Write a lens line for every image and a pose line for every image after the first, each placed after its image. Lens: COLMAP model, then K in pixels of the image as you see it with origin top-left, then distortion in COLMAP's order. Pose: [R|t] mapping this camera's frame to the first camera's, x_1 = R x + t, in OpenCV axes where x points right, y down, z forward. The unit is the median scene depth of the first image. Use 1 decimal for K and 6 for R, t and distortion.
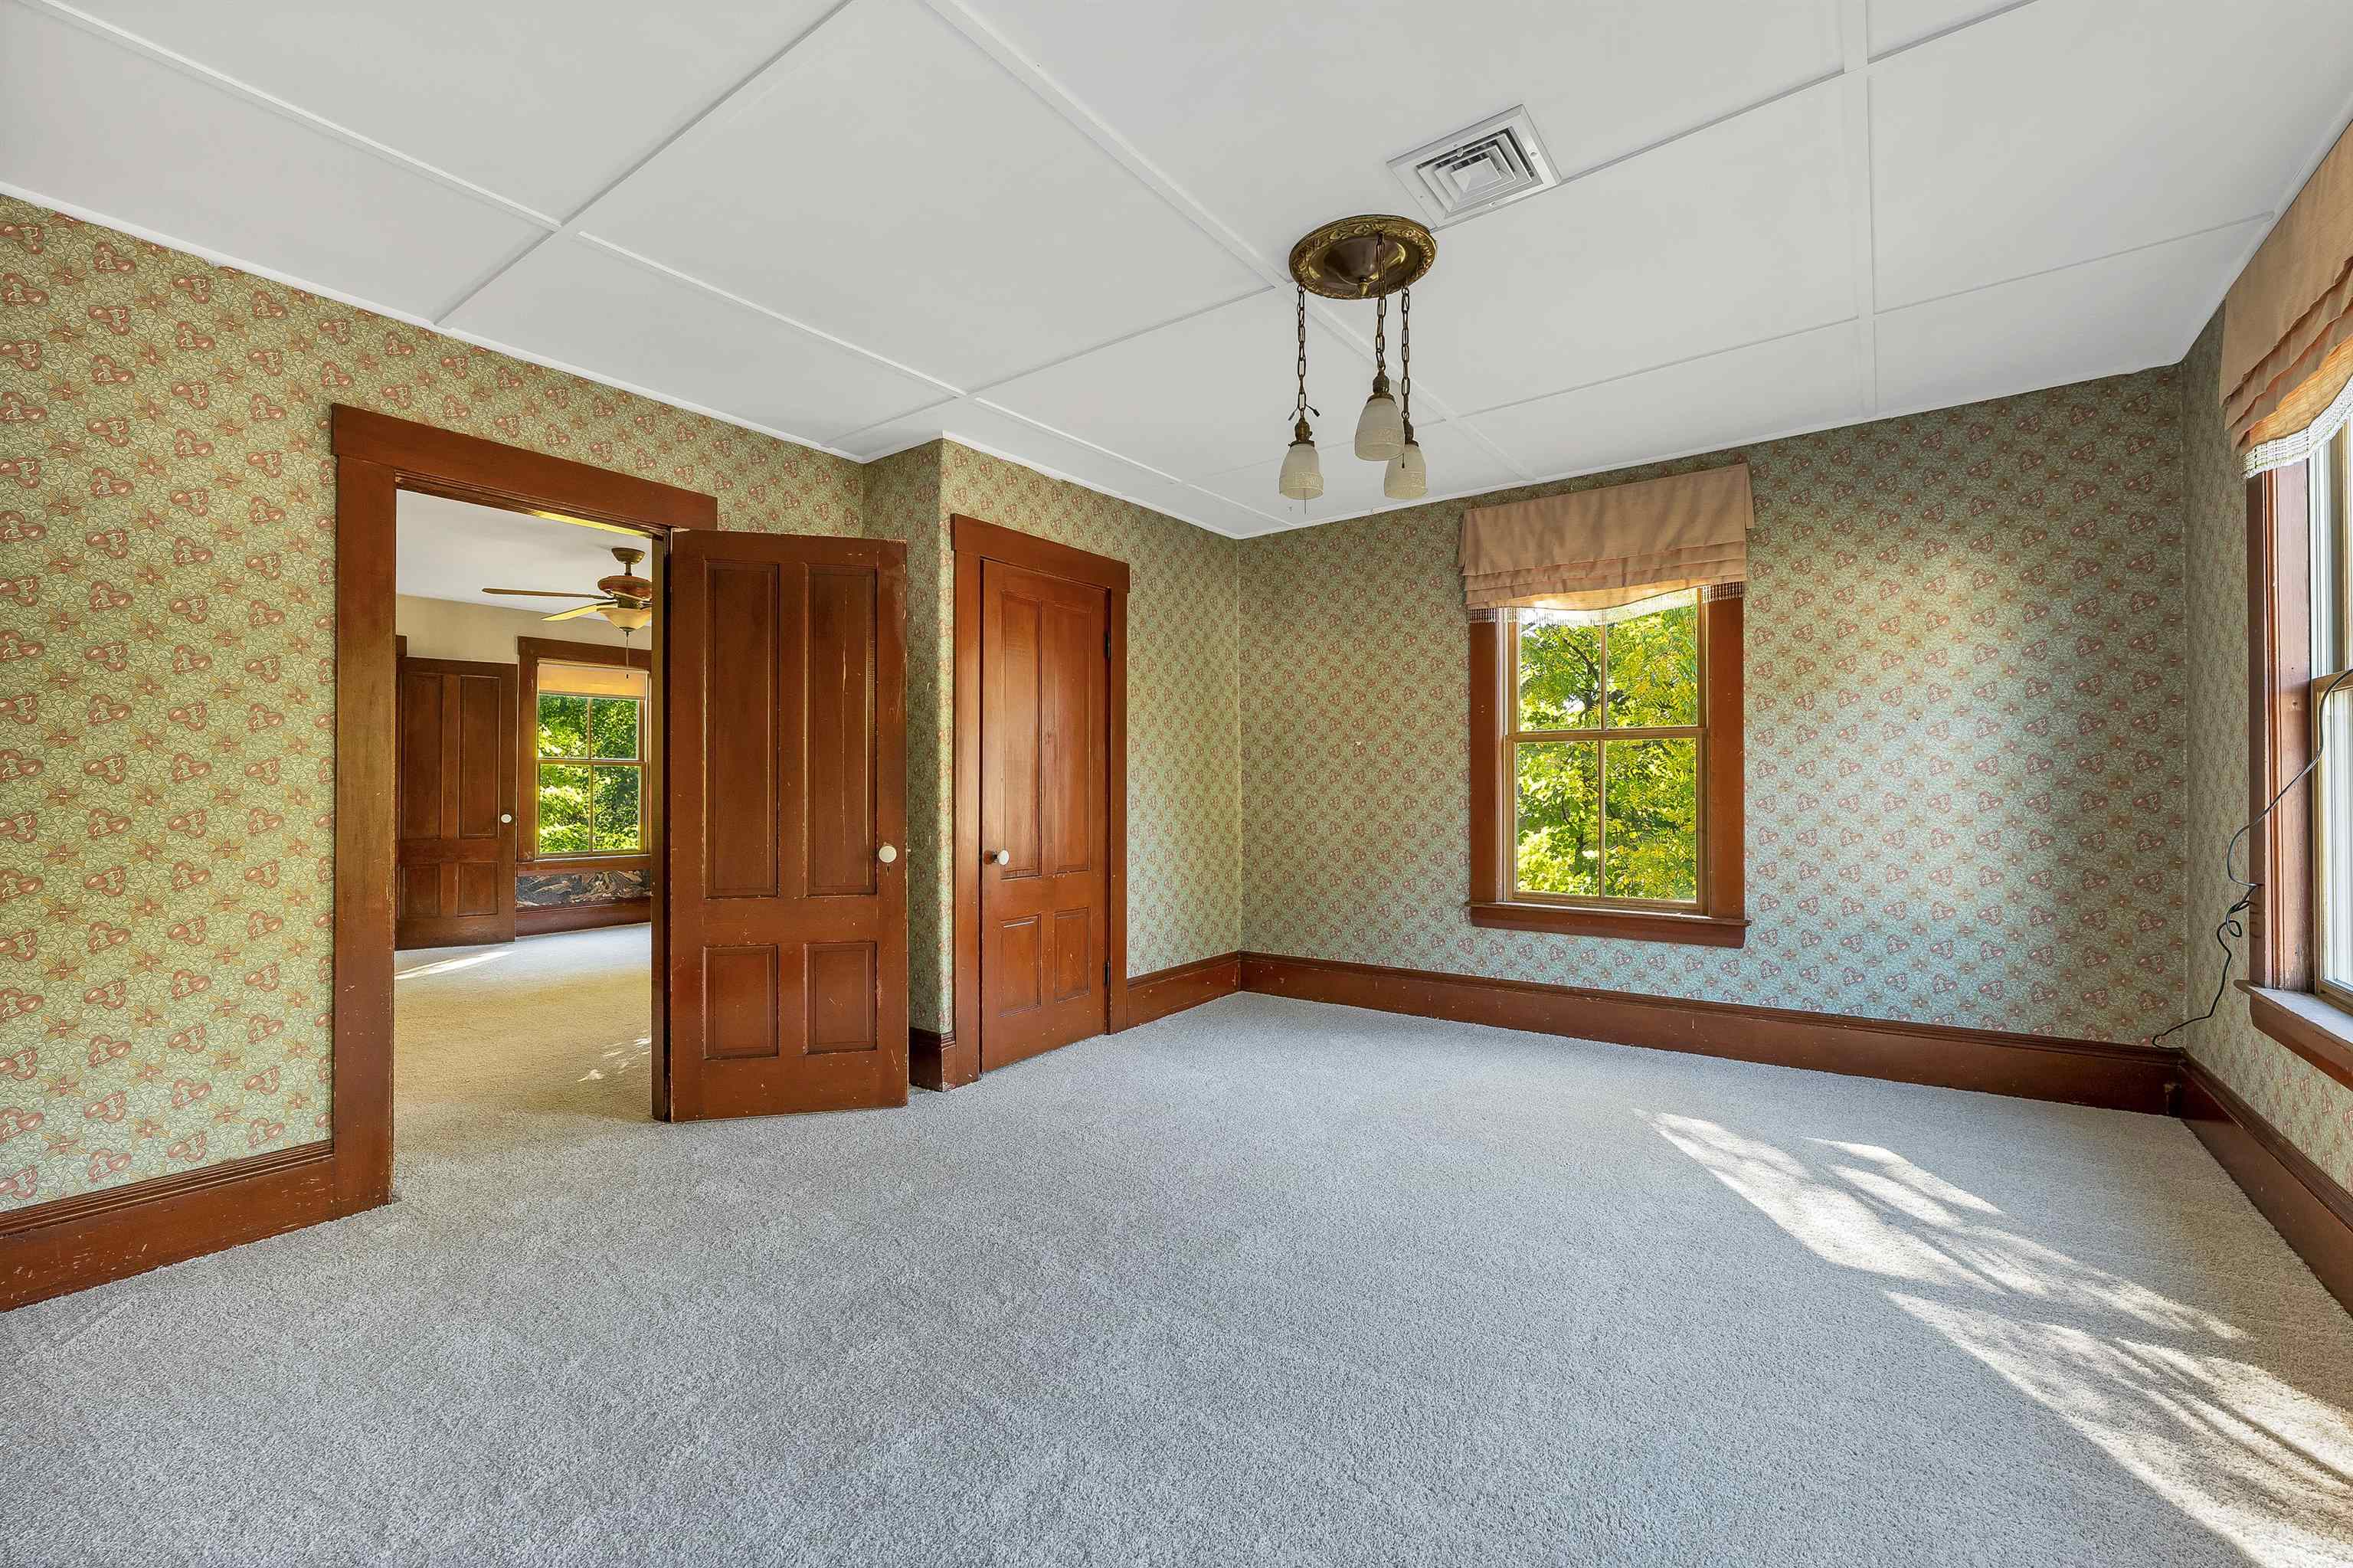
lens RADIAL K [[996.2, 0, 1186.7], [0, 996.2, 799.9], [0, 0, 1]] dist [-0.001003, -0.000212]
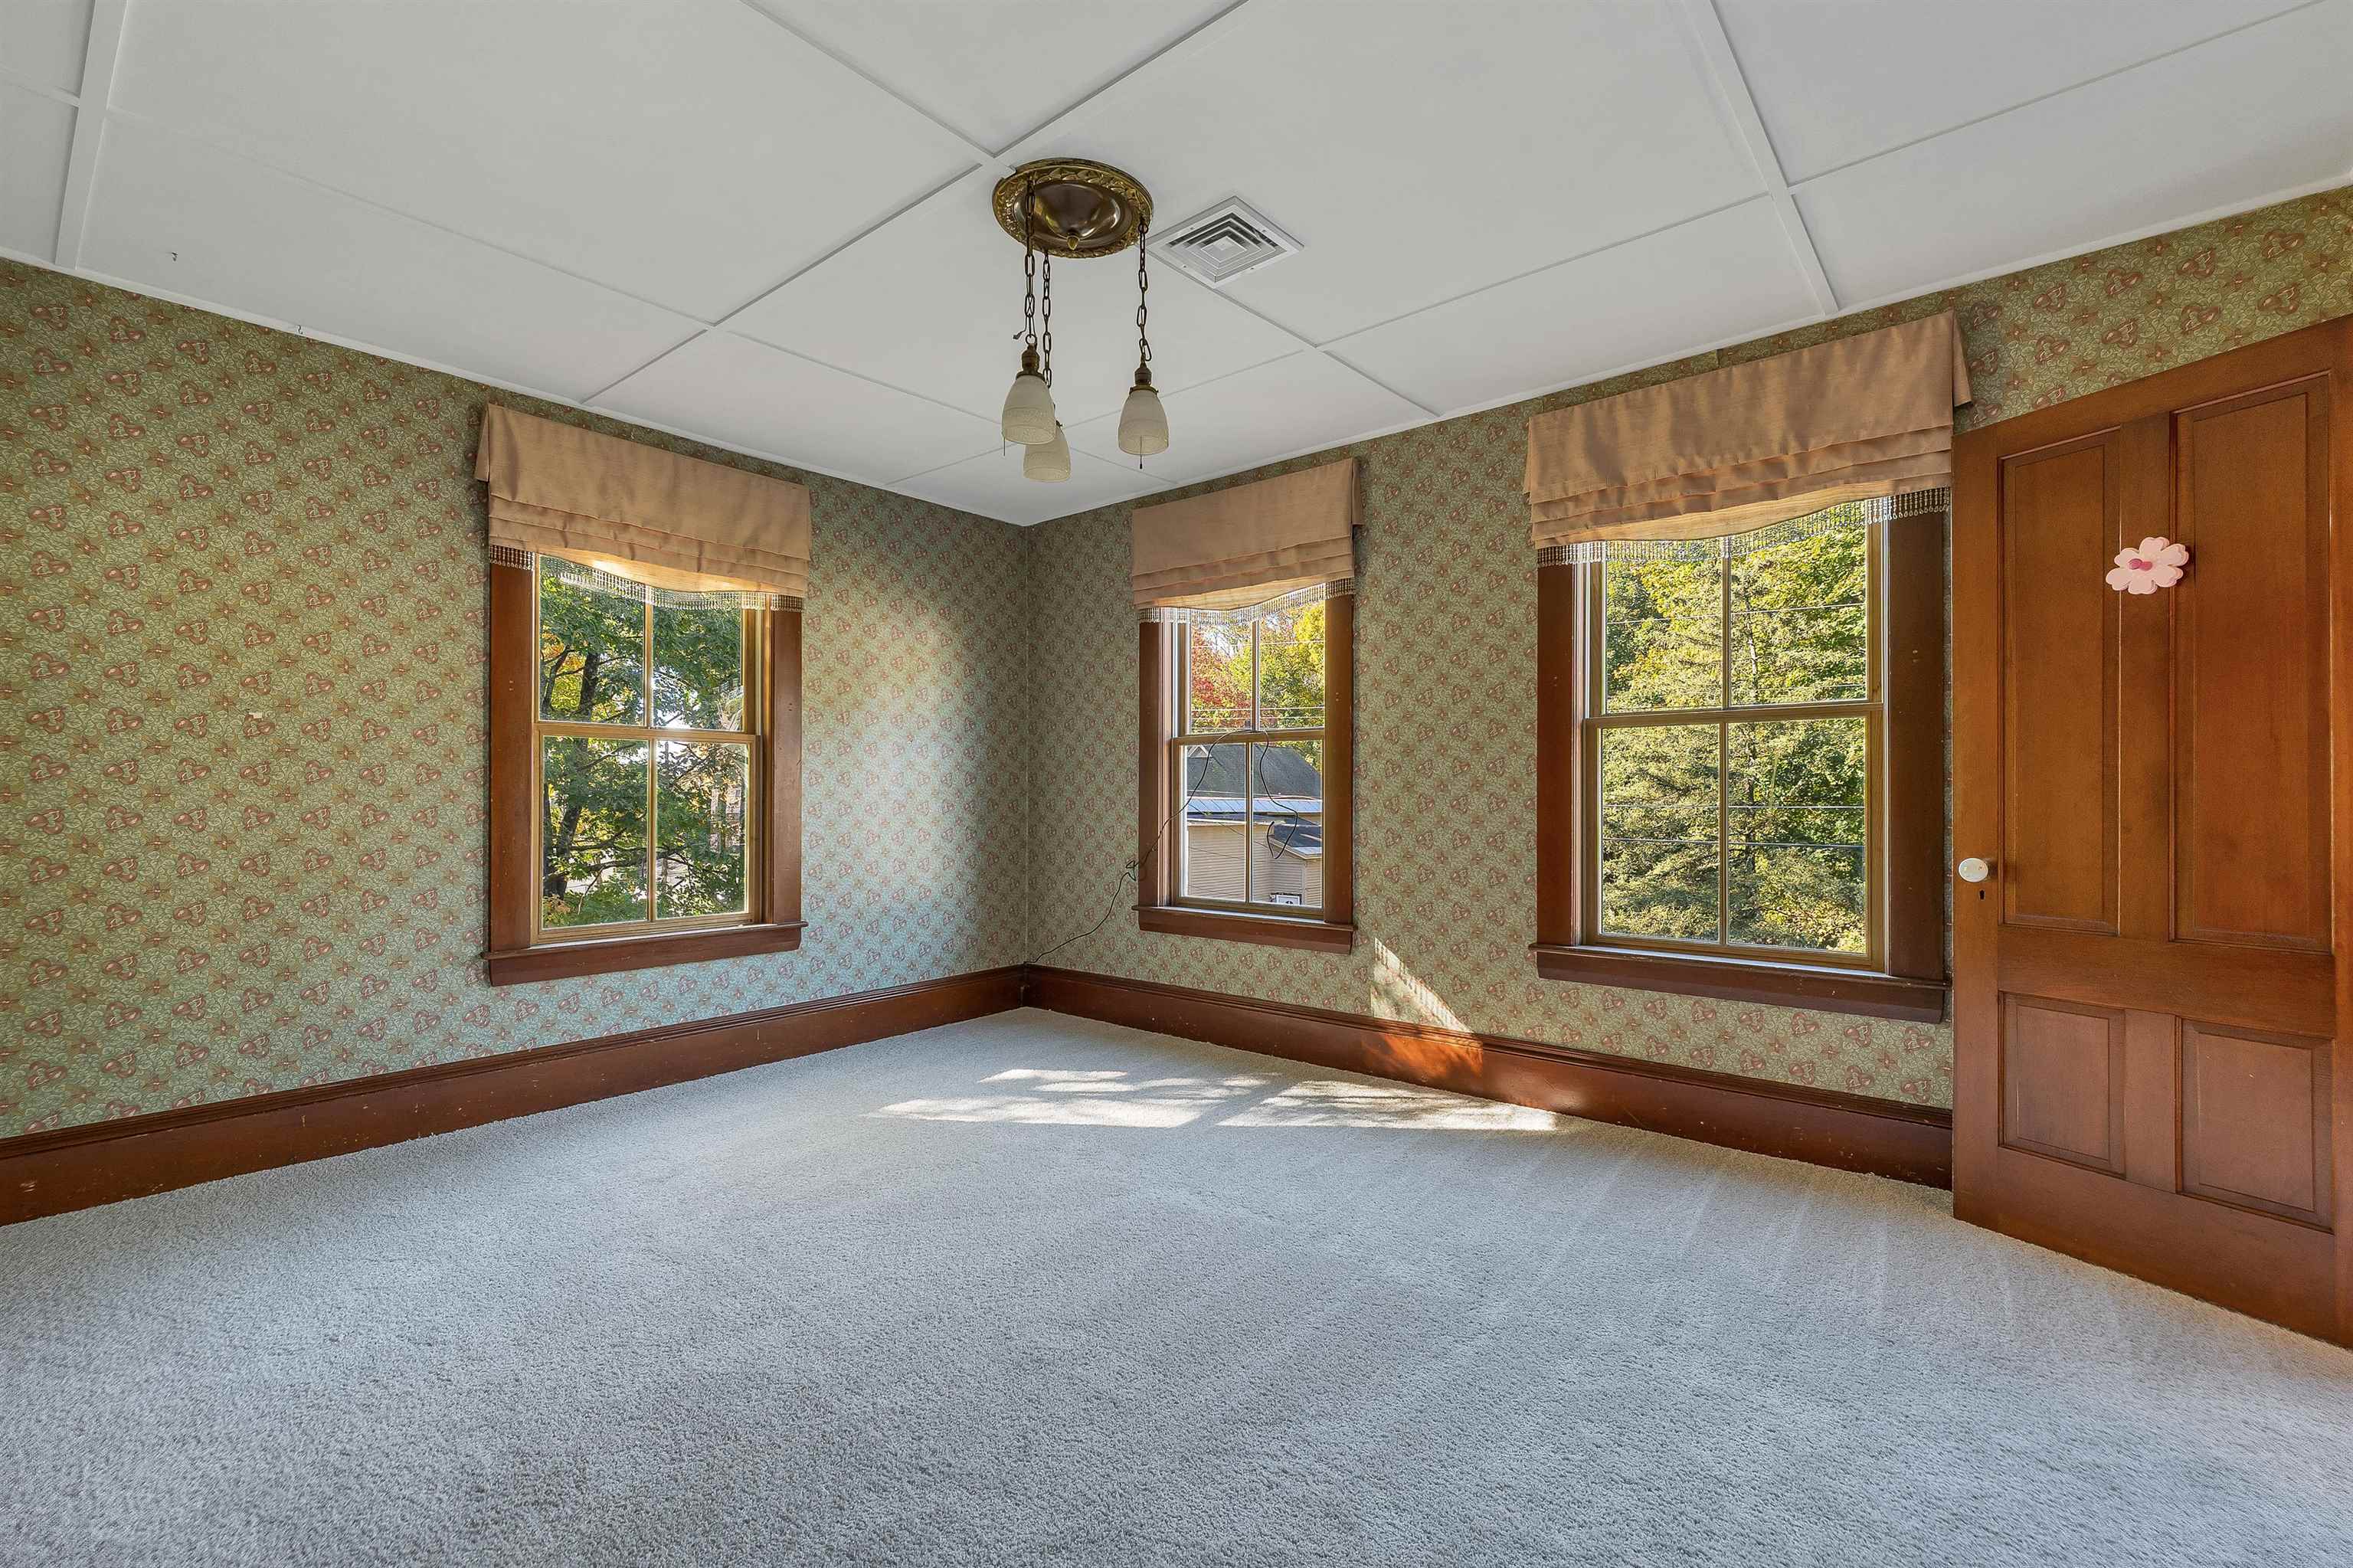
lens RADIAL K [[996.2, 0, 1186.7], [0, 996.2, 799.9], [0, 0, 1]] dist [-0.001003, -0.000212]
pose [[0.068475, 0.002693, 0.997649, -0.469159], [0.011867, 0.999923, -0.003514, 0.001511], [-0.997582, 0.012080, 0.068438, 0.539470]]
